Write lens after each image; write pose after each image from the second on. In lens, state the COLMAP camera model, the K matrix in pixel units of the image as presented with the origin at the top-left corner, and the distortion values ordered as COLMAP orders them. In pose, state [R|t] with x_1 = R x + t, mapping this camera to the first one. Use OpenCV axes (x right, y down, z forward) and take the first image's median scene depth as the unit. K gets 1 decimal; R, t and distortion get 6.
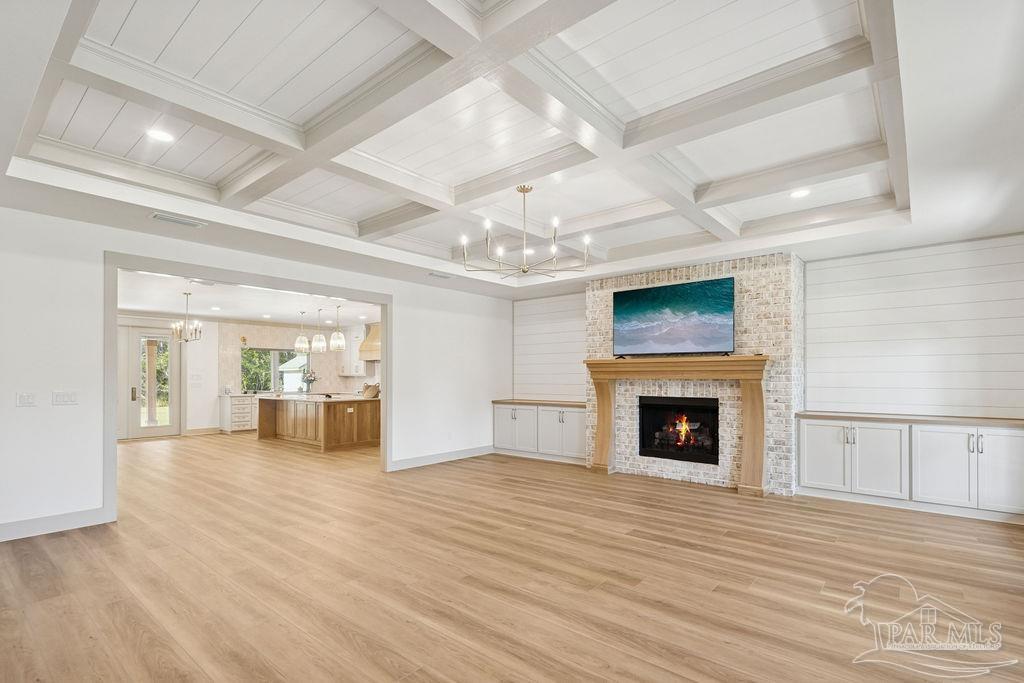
lens RADIAL K [[488.1, 0, 517.2], [0, 488.1, 372.5], [0, 0, 1]] dist [0.001550, 0.000113]
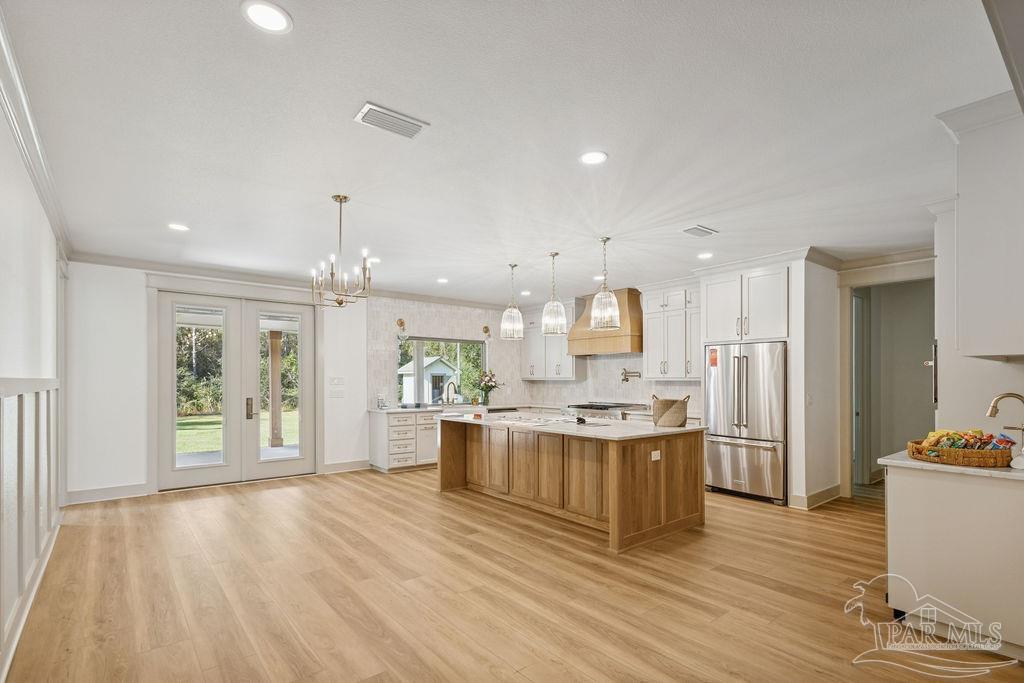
lens RADIAL K [[488.1, 0, 506.5], [0, 488.1, 380.8], [0, 0, 1]] dist [0.001550, 0.000113]
pose [[0.979273, 0.002748, -0.202527, -0.315925], [-0.000784, 0.999952, 0.009778, 0.002061], [0.202544, -0.009417, 0.979228, 0.428133]]
